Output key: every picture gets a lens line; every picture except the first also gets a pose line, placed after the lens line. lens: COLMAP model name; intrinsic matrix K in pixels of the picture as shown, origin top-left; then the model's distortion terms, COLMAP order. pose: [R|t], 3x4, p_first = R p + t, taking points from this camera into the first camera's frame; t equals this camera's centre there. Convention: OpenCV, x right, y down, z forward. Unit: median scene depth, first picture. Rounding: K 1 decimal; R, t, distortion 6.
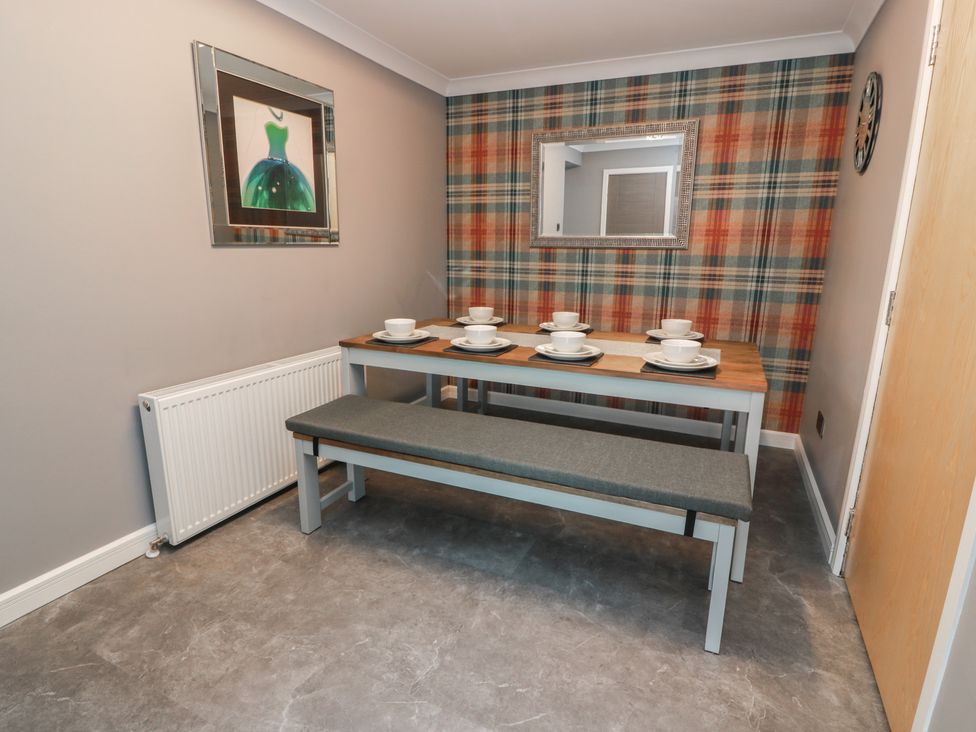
lens RADIAL K [[519.6, 0, 488.7], [0, 519.6, 360.8], [0, 0, 1]] dist [0.002424, -0.015511]
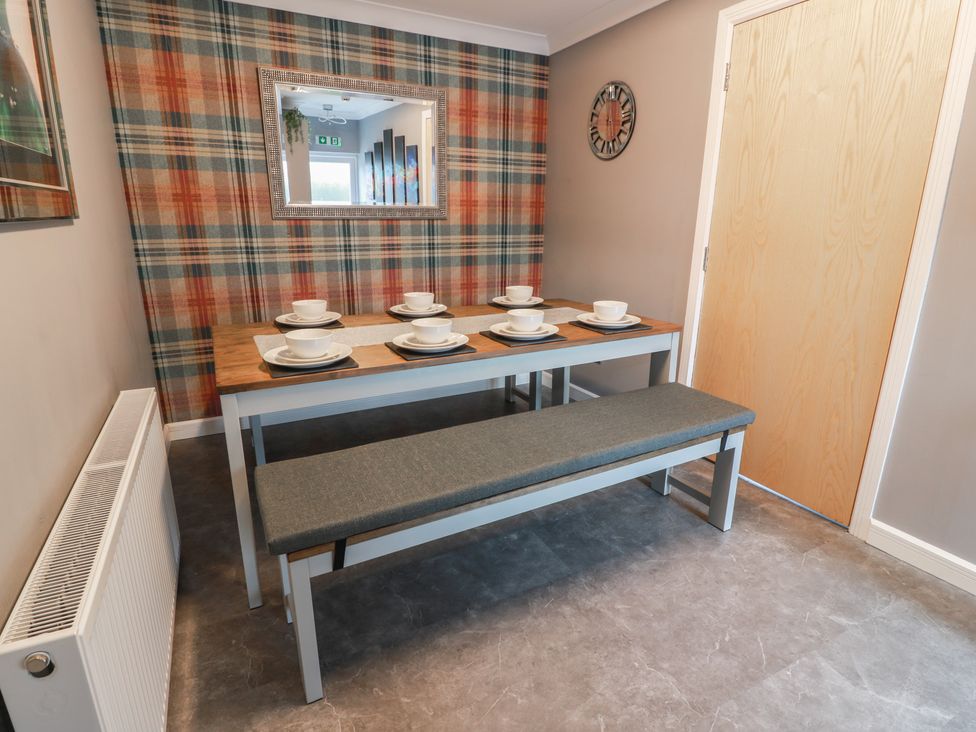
lens RADIAL K [[519.6, 0, 488.7], [0, 519.6, 360.8], [0, 0, 1]] dist [0.002424, -0.015511]
pose [[0.608381, -0.217768, 0.763184, -0.427280], [0.177224, 0.974614, 0.136822, -0.070339], [-0.773605, 0.052014, 0.631530, 0.313800]]
